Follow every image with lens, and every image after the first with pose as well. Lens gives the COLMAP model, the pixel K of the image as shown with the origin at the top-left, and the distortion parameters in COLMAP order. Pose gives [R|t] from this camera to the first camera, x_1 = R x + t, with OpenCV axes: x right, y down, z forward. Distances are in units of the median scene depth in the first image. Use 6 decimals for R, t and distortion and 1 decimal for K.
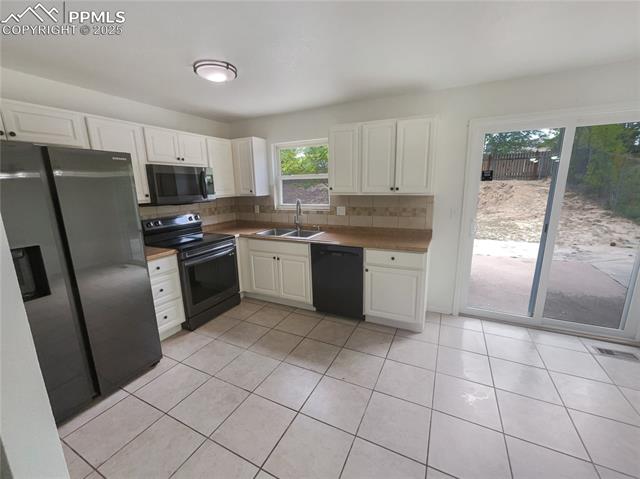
lens RADIAL K [[264.5, 0, 321.2], [0, 264.5, 235.7], [0, 0, 1]] dist [-0.008596, 0.004697]
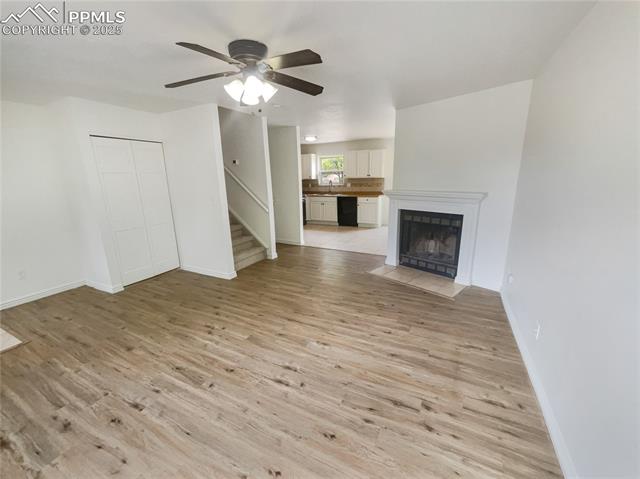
lens RADIAL K [[264.5, 0, 319.8], [0, 264.5, 238.9], [0, 0, 1]] dist [-0.008596, 0.004697]
pose [[0.999872, 0.001152, -0.015951, -0.173625], [-0.000449, 0.999031, 0.044020, 0.340502], [0.015986, -0.044007, 0.998903, -1.683502]]
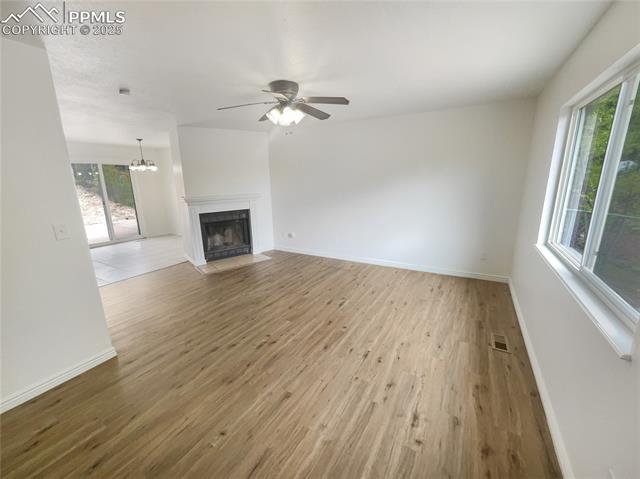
lens RADIAL K [[264.5, 0, 316.6], [0, 264.5, 237.5], [0, 0, 1]] dist [-0.008596, 0.004697]
pose [[0.085697, -0.200611, 0.975916, -1.351108], [0.212582, 0.960644, 0.178805, 0.243368], [-0.973378, 0.192139, 0.124970, -1.103769]]
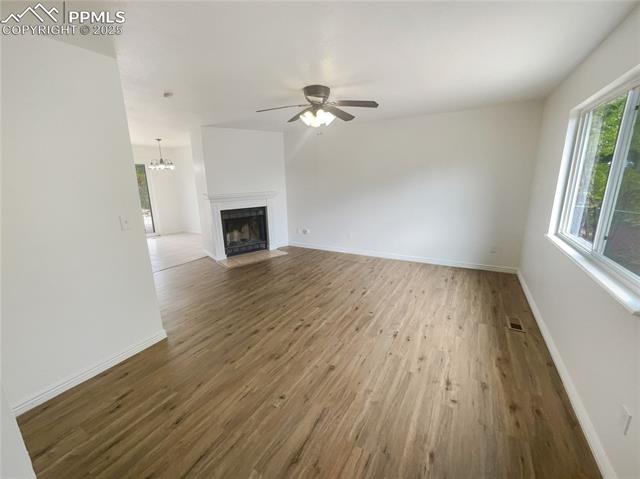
lens RADIAL K [[264.5, 0, 317.0], [0, 264.5, 237.7], [0, 0, 1]] dist [-0.008596, 0.004697]
pose [[0.076835, -0.201755, 0.976418, -1.446023], [0.214171, 0.959792, 0.181466, 0.231813], [-0.973770, 0.195177, 0.116955, -0.991742]]
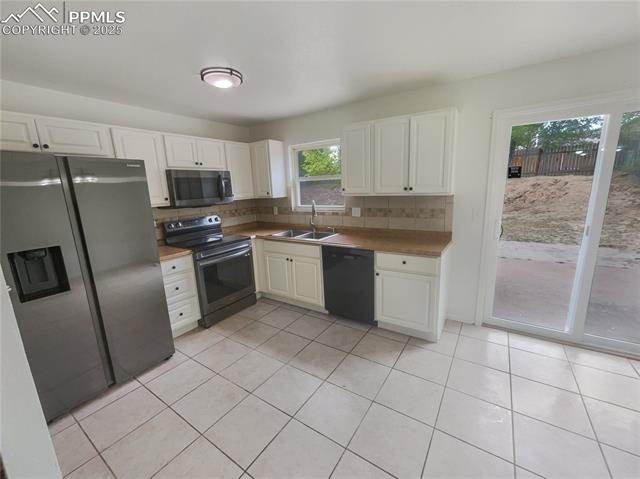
lens RADIAL K [[264.5, 0, 322.6], [0, 264.5, 235.8], [0, 0, 1]] dist [-0.008596, 0.004697]
pose [[0.991483, 0.006462, -0.130073, 0.094039], [-0.006505, 0.999979, 0.000097, -0.007017], [0.130070, 0.000750, 0.991504, 0.022430]]
